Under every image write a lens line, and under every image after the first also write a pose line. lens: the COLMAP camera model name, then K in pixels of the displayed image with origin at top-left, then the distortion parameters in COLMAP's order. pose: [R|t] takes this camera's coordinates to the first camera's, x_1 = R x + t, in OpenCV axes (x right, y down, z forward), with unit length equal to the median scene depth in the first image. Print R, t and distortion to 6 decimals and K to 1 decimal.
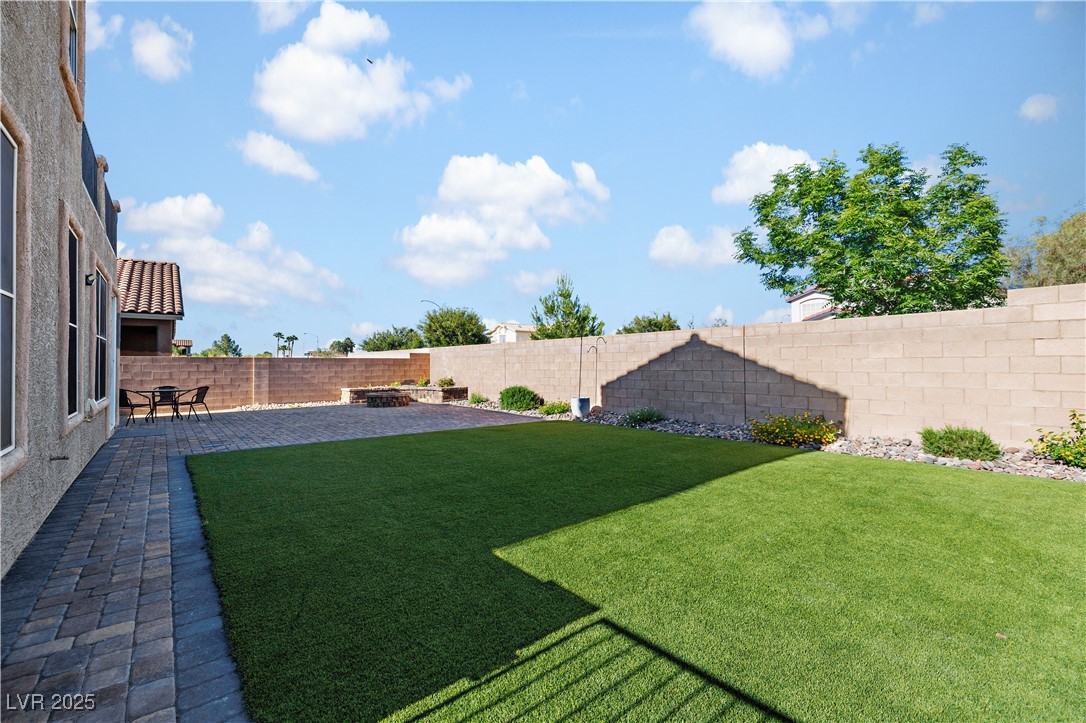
lens RADIAL K [[443.5, 0, 510.8], [0, 443.5, 359.9], [0, 0, 1]] dist [0.000915, 0.000105]
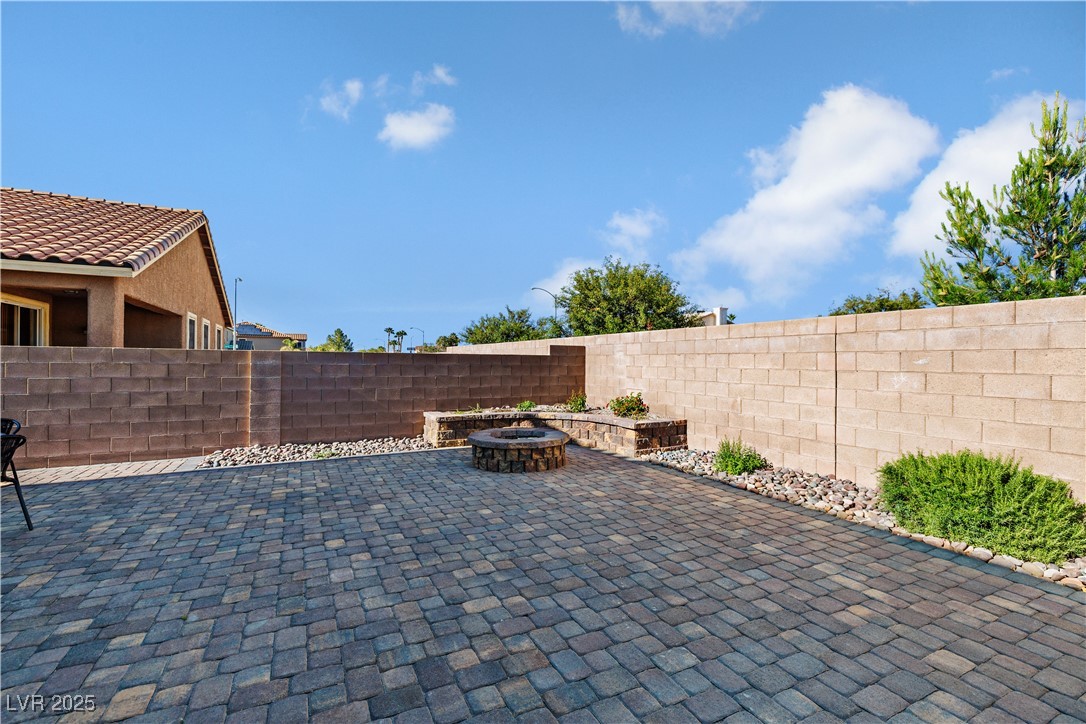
lens RADIAL K [[462.8, 0, 532.3], [0, 462.8, 365.7], [0, 0, 1]] dist [-0.000846, -0.000089]
pose [[0.983357, 0.015170, -0.181050, -0.165713], [-0.011558, 0.999713, 0.020987, -0.002279], [0.181316, -0.018546, 0.983250, 0.503853]]
